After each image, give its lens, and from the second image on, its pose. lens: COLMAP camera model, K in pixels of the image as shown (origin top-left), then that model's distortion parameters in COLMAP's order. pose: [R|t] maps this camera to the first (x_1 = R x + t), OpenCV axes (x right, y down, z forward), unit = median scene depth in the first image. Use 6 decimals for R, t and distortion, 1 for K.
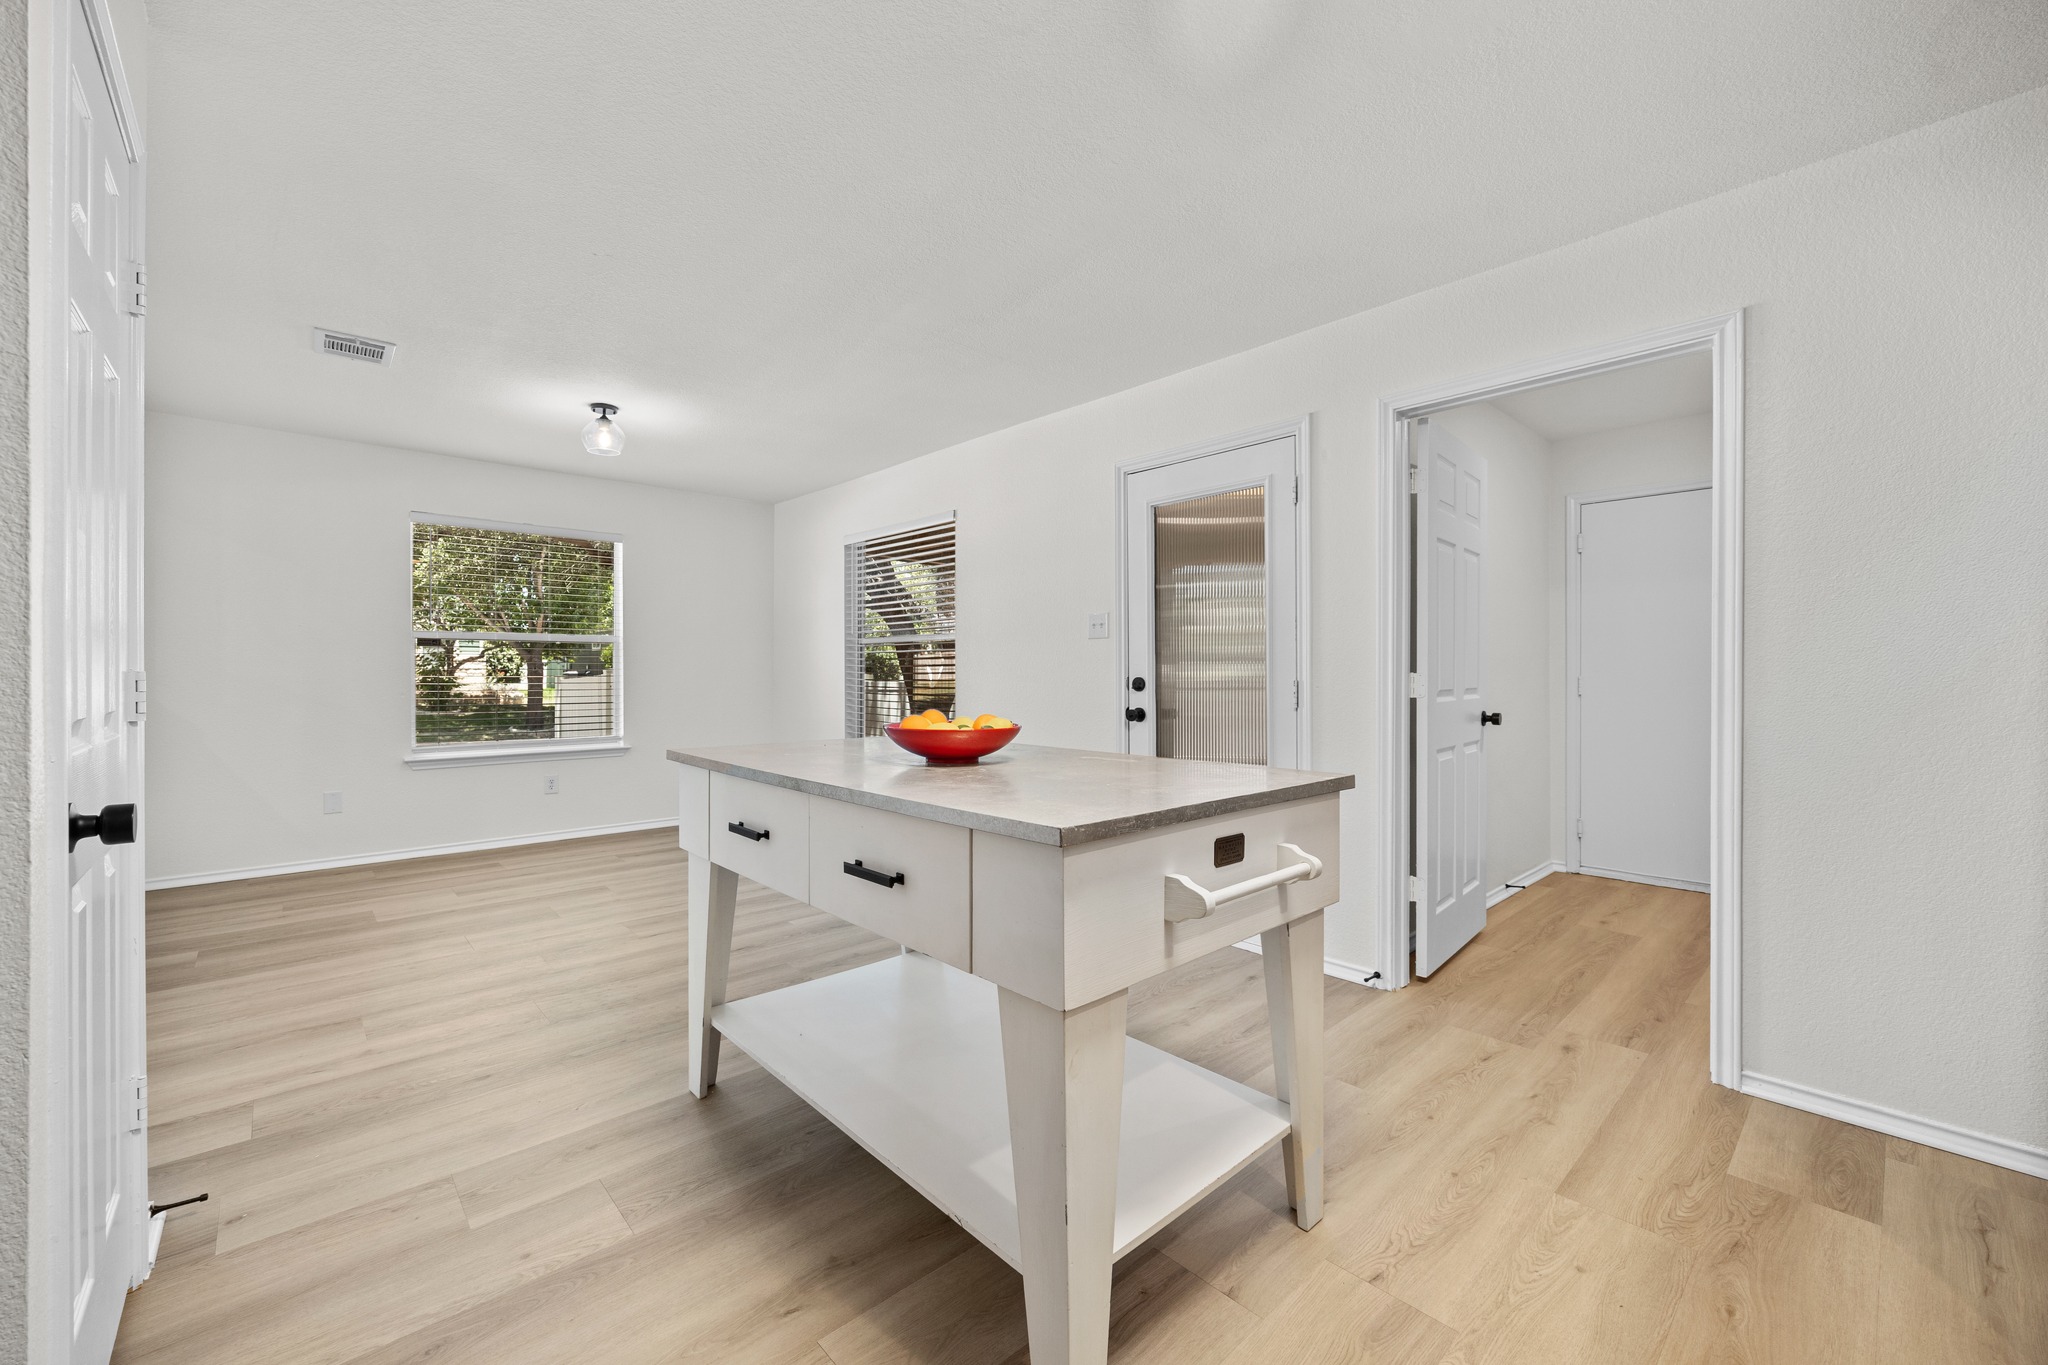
lens RADIAL K [[818.1, 0, 1019.8], [0, 818.1, 673.7], [0, 0, 1]] dist [-0.000140, 0.000127]
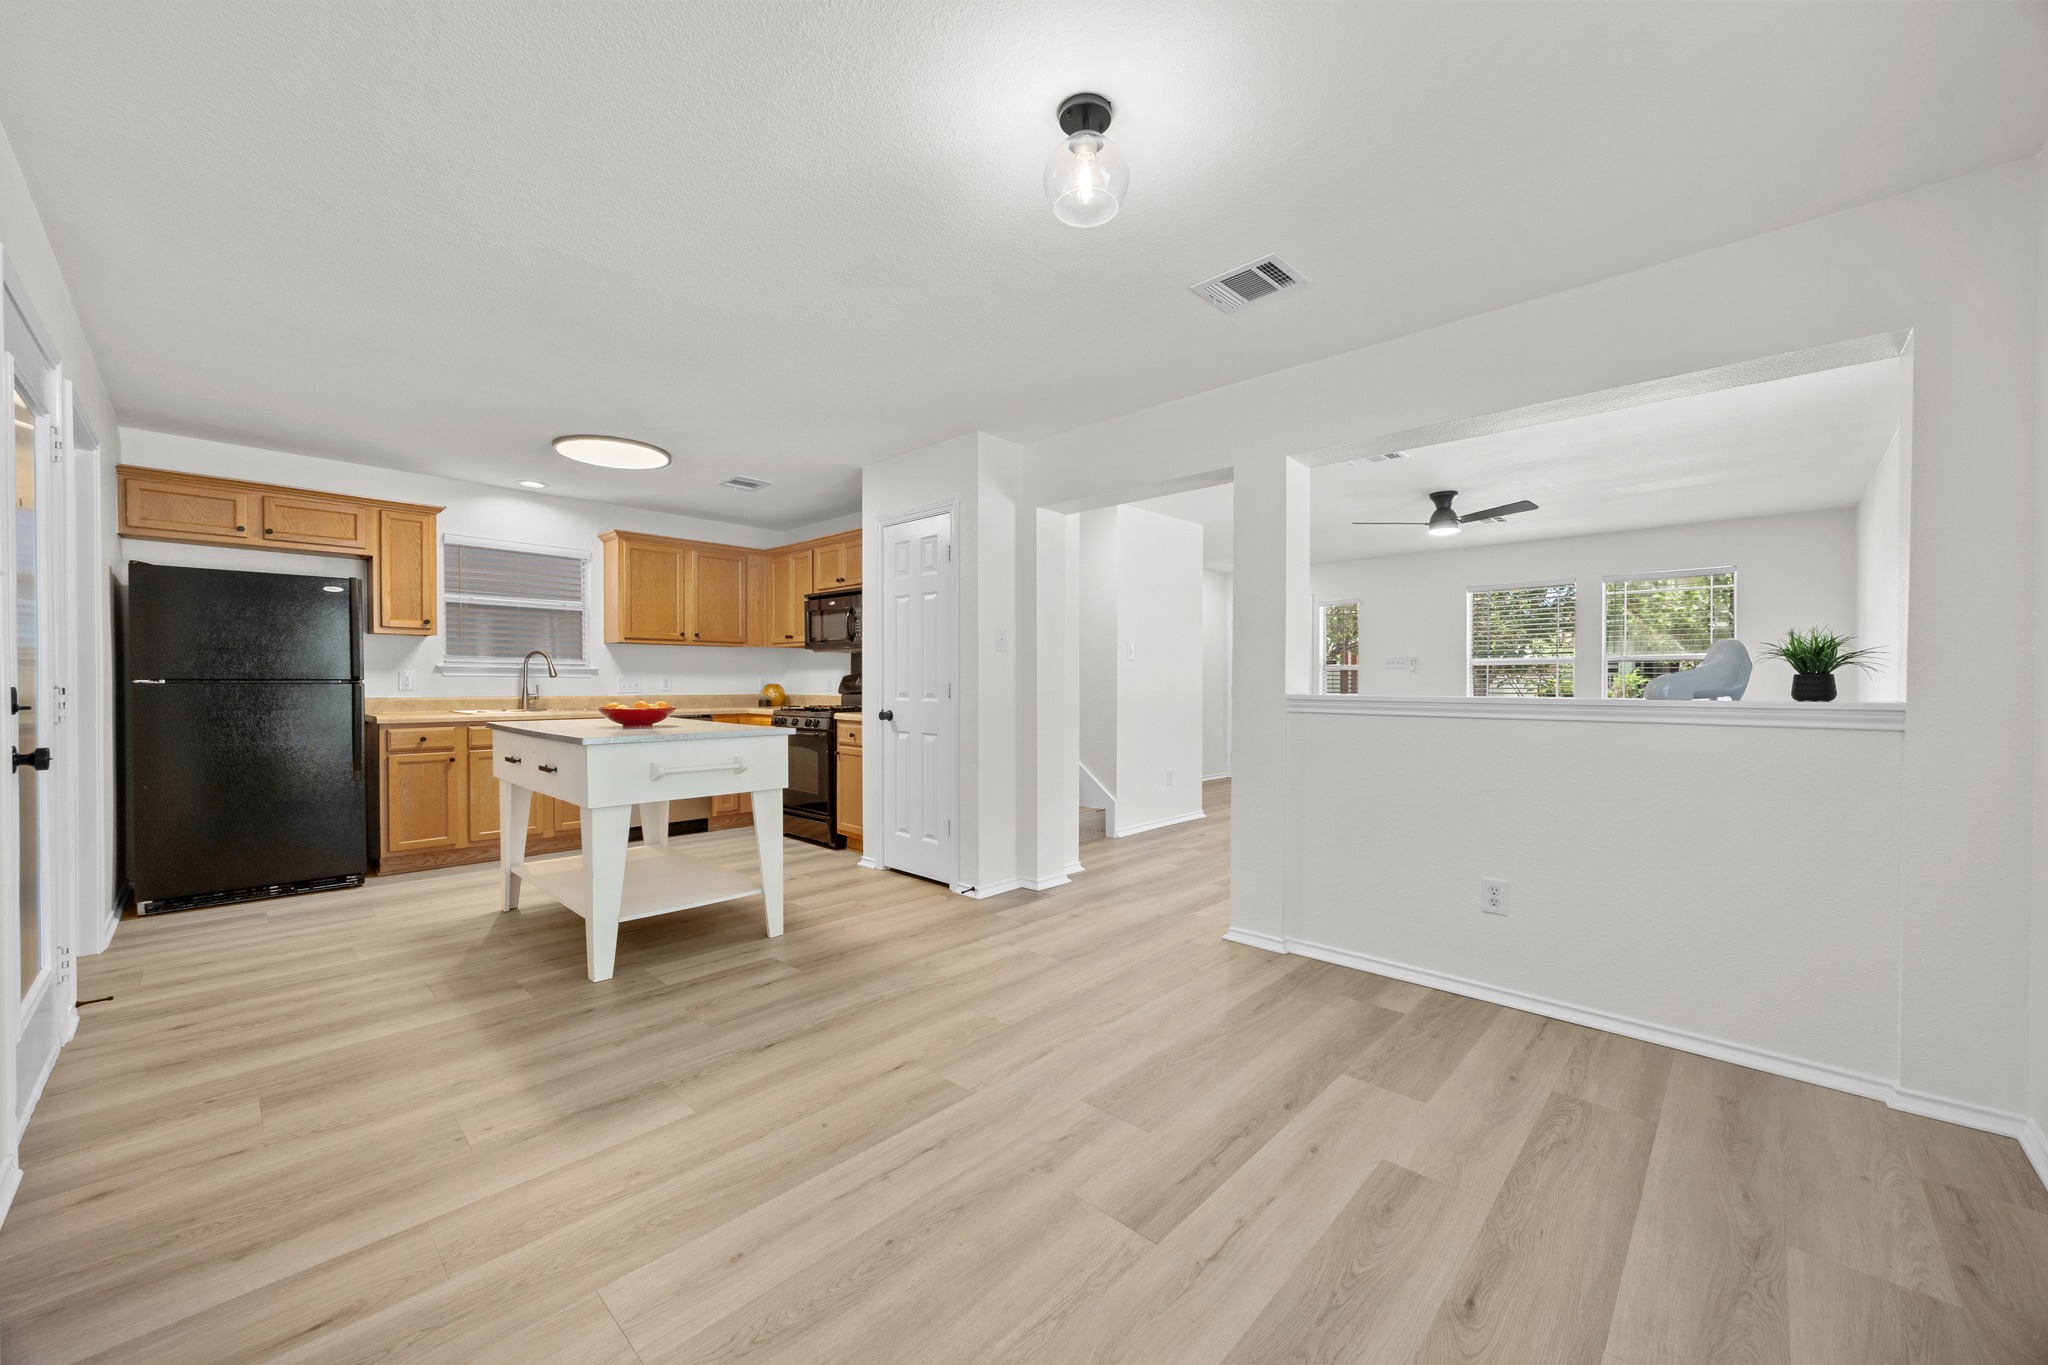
lens RADIAL K [[772.9, 0, 1024.0], [0, 772.9, 682.5], [0, 0, 1]] dist [-0.008997, 0.000096]
pose [[-0.998457, -0.001598, -0.055505, -0.350129], [-0.001763, 0.999994, 0.002939, -0.004610], [0.055500, 0.003032, -0.998454, 1.123586]]
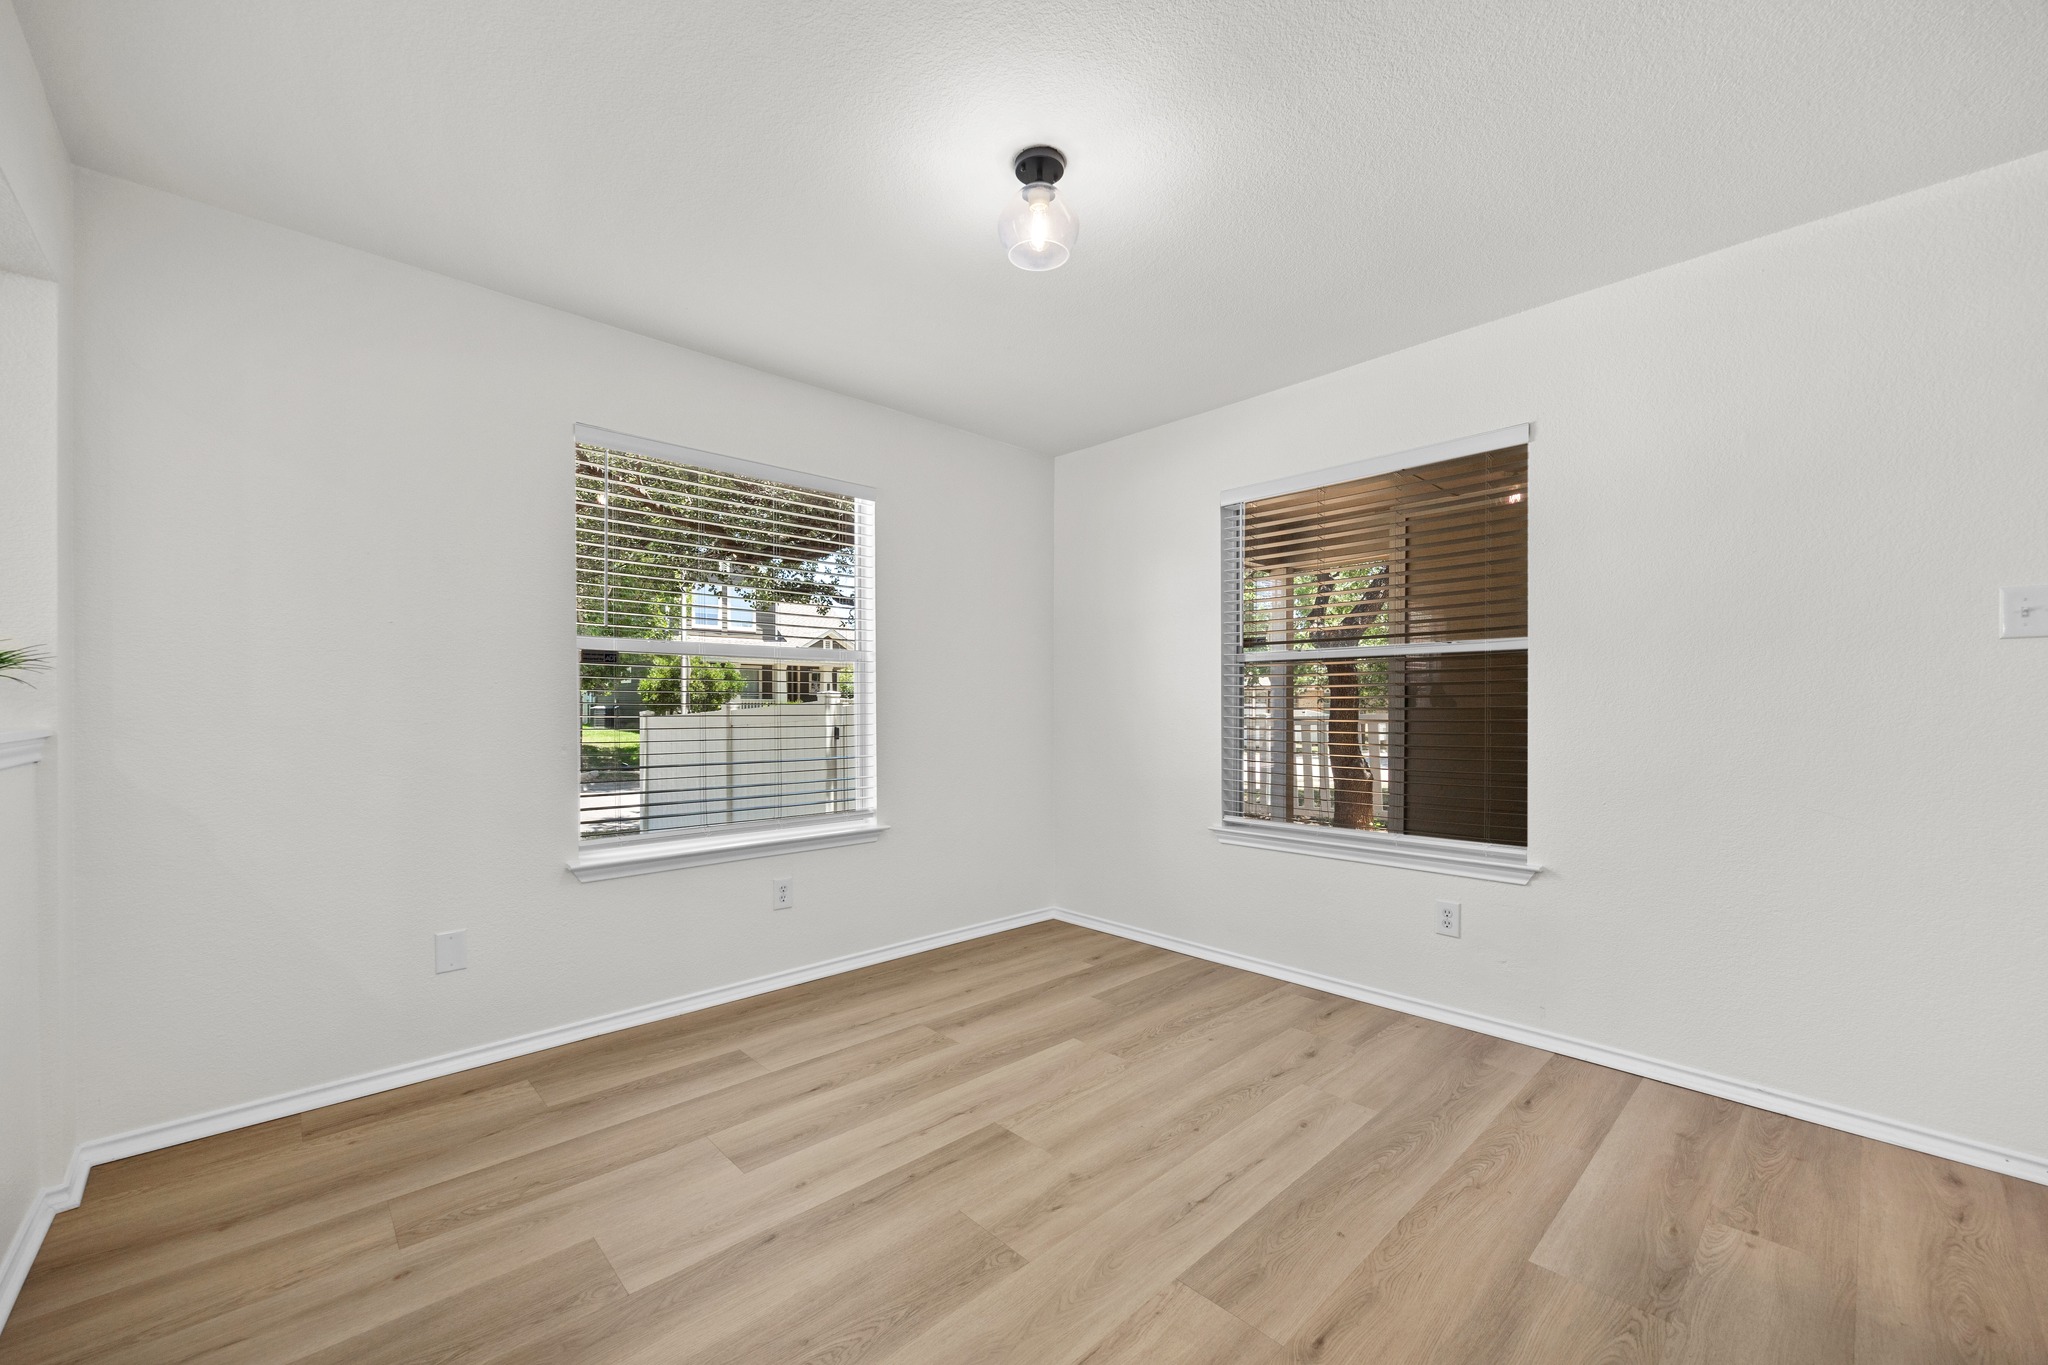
lens RADIAL K [[817.1, 0, 1020.5], [0, 817.1, 709.3], [0, 0, 1]] dist [-0.013949, 0.000023]
pose [[0.999981, -0.001685, 0.005923, -0.407317], [0.001650, 0.999981, 0.005855, -0.004221], [-0.005932, -0.005845, 0.999965, 0.404741]]
